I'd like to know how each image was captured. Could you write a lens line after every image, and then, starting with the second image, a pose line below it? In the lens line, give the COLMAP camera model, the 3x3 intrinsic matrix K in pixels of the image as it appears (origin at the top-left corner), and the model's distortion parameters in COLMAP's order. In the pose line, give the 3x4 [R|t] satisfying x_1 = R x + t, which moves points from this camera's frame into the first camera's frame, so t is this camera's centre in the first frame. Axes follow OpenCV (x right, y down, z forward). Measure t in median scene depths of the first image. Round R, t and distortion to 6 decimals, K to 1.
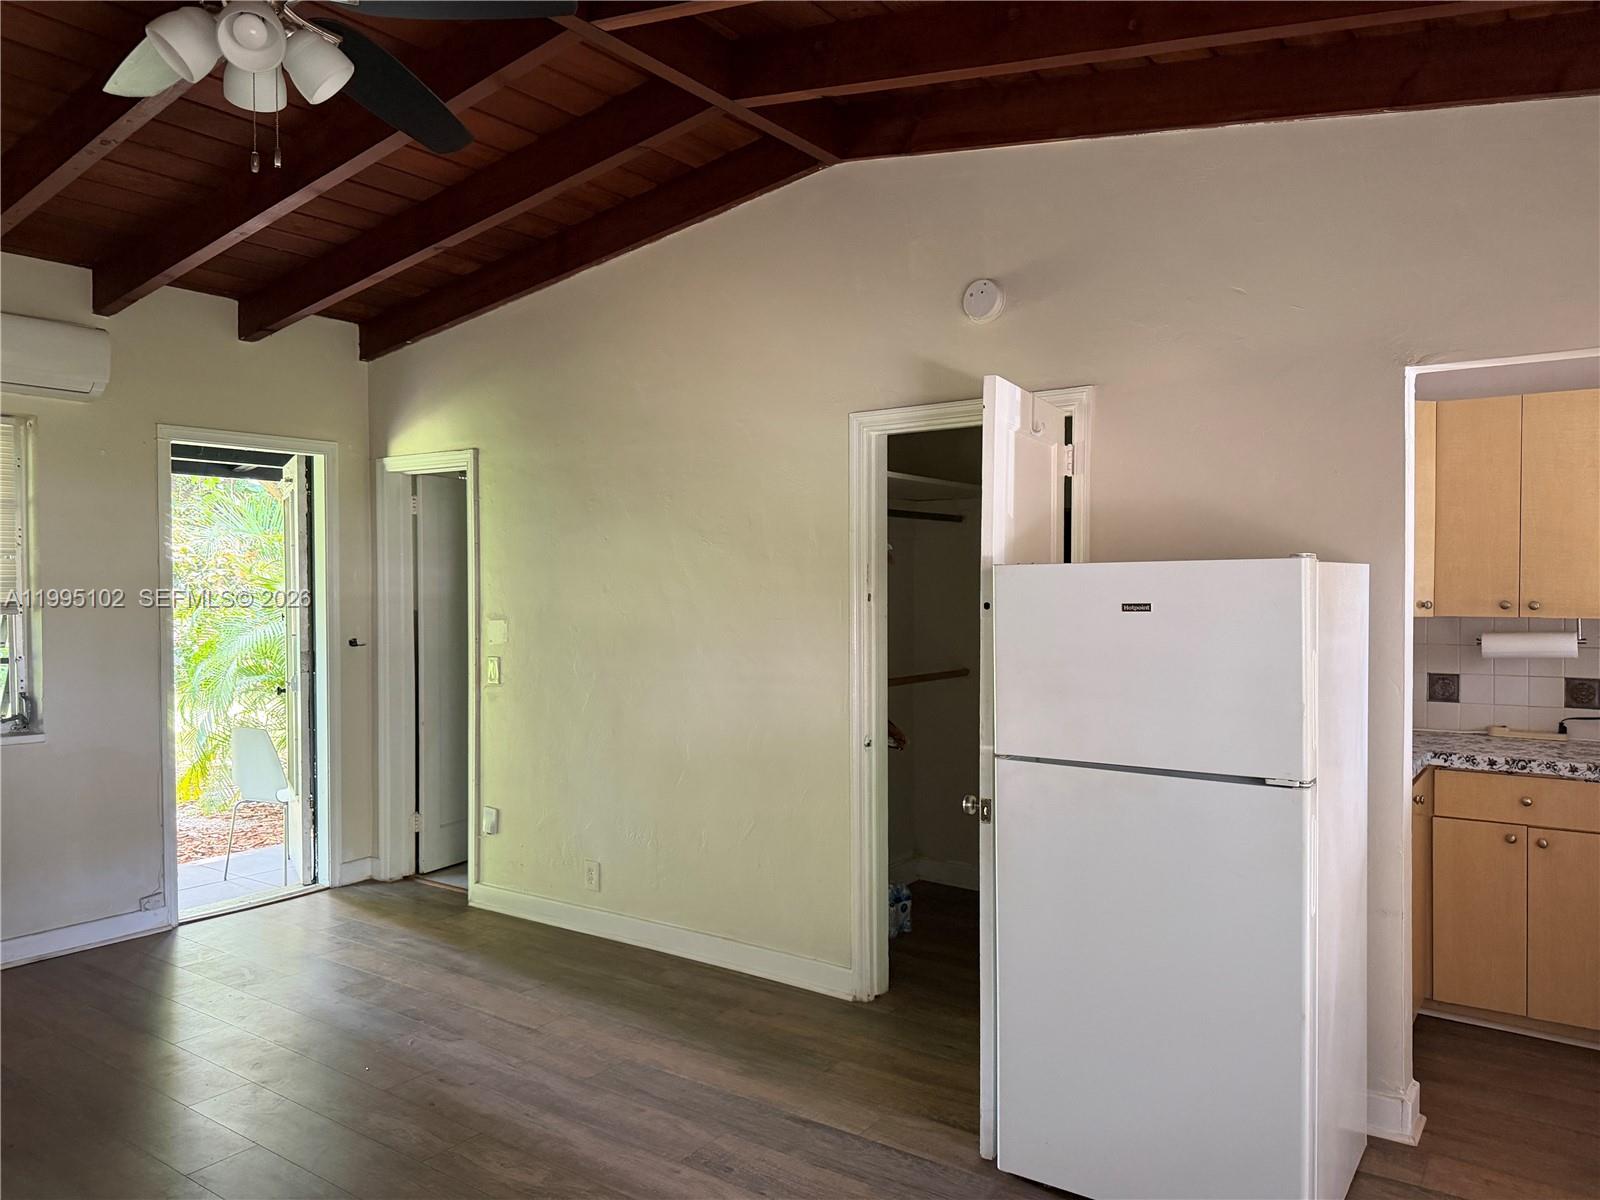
lens RADIAL K [[1134.4, 0, 802.3], [0, 1134.4, 600.0], [0, 0, 1]] dist [0.027896, -0.031777]
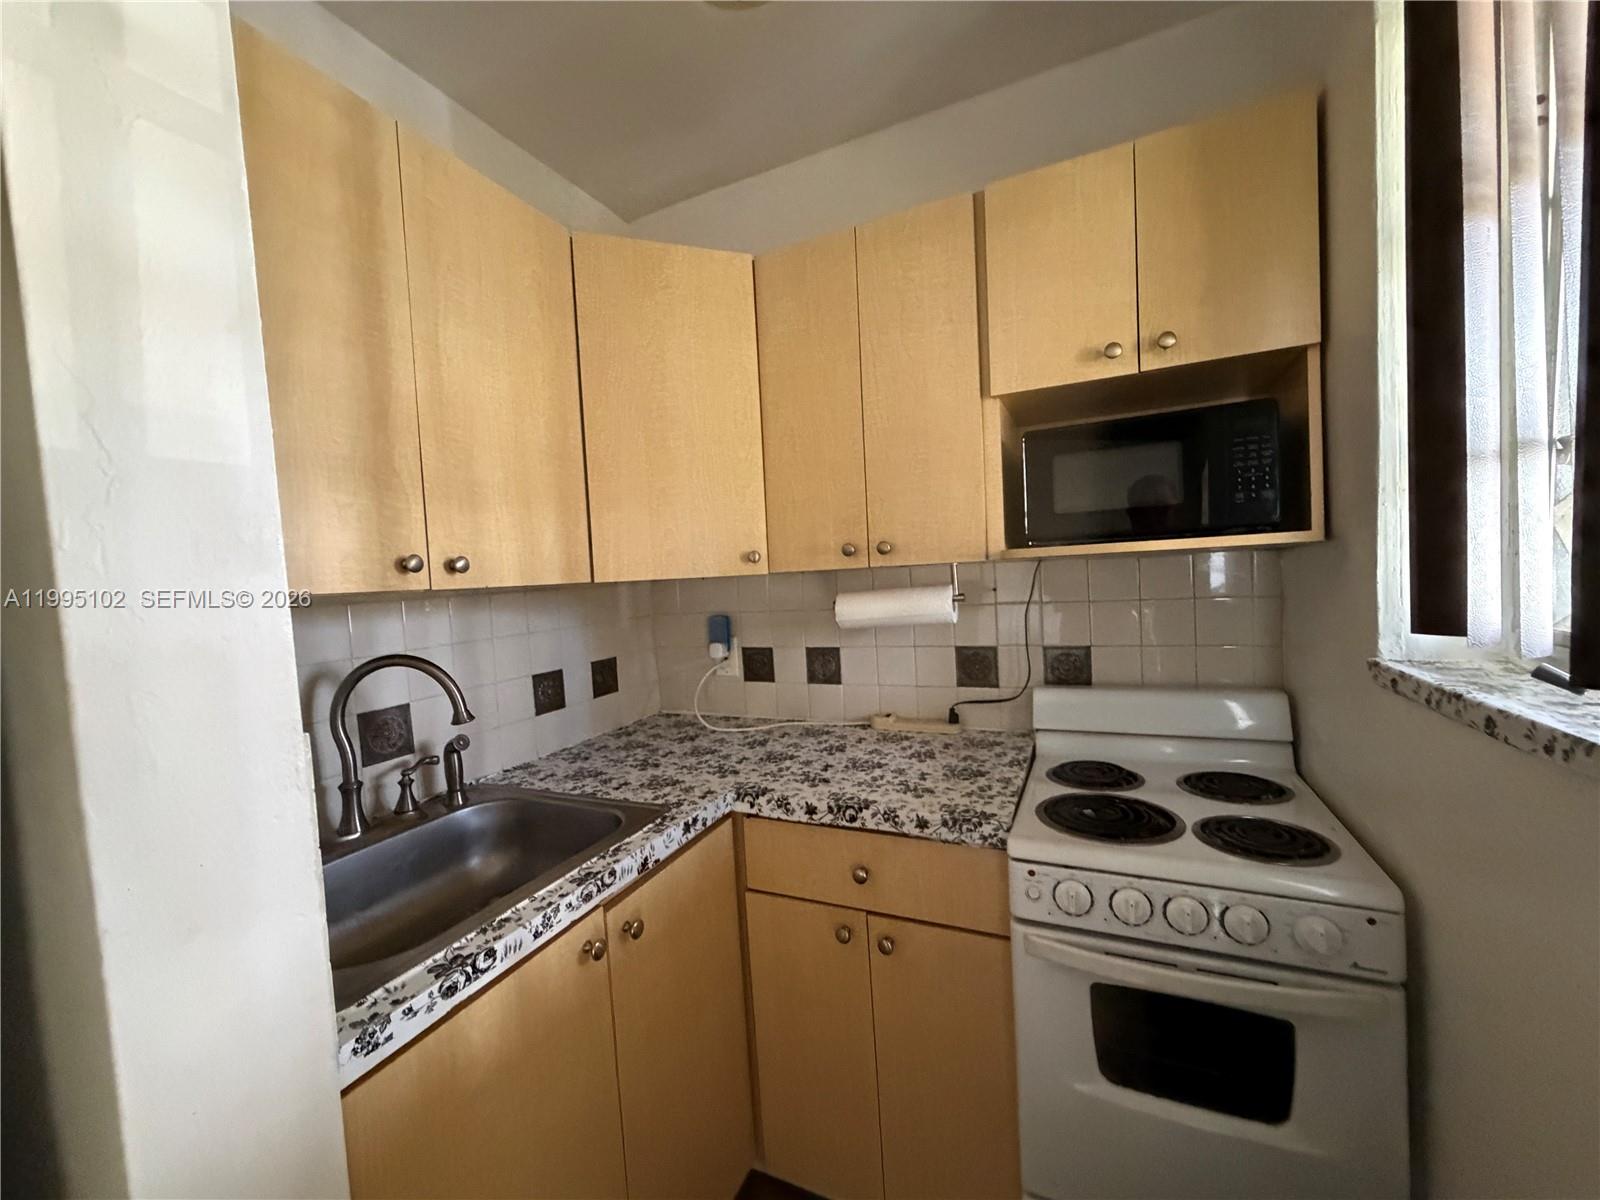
lens RADIAL K [[640.0, 0, 786.9], [0, 640.0, 593.7], [0, 0, 1]] dist [-0.001632, 0.000086]
pose [[0.984061, -0.061797, 0.166751, 0.526496], [0.059254, 0.998039, 0.020187, 0.020610], [-0.167671, -0.009985, 0.985792, 0.650333]]
